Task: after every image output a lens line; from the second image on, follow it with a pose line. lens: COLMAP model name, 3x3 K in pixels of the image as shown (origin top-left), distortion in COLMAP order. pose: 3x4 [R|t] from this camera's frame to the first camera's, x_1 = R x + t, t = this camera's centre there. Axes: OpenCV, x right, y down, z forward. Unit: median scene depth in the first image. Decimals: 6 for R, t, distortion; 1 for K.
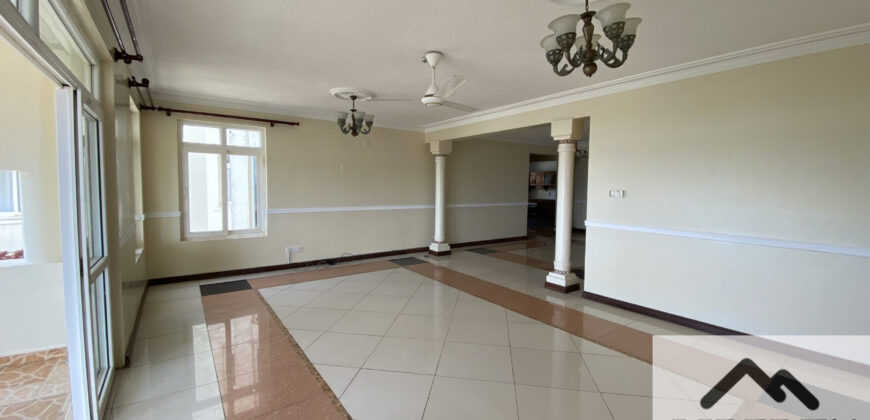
lens RADIAL K [[348.0, 0, 433.5], [0, 348.0, 206.3], [0, 0, 1]] dist [0.028289, -0.028914]
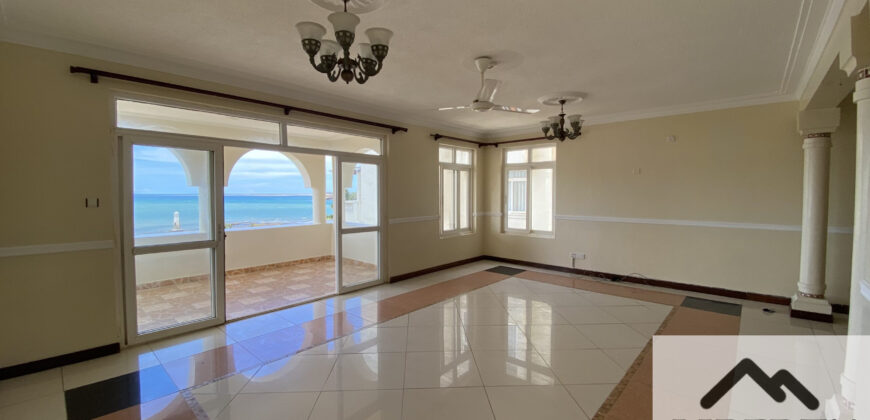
lens RADIAL K [[345.7, 0, 434.7], [0, 345.7, 196.9], [0, 0, 1]] dist [0.000543, -0.000085]
pose [[0.216426, -0.002201, -0.976296, 0.563160], [-0.056881, 0.998270, -0.014860, -0.010975], [0.974641, 0.058749, 0.215927, 0.402803]]
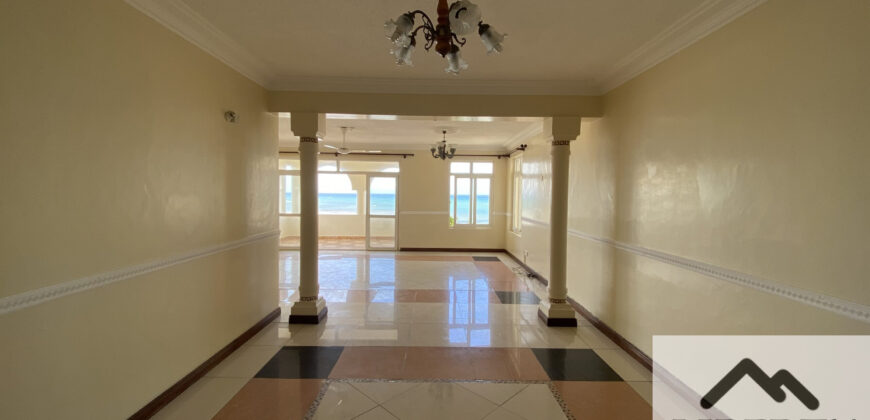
lens RADIAL K [[345.7, 0, 434.7], [0, 345.7, 196.9], [0, 0, 1]] dist [0.000543, -0.000085]
pose [[-0.585146, -0.006653, -0.810901, 0.779464], [-0.069456, 0.996703, 0.041942, -0.100759], [0.807948, 0.080864, -0.583679, 1.565086]]
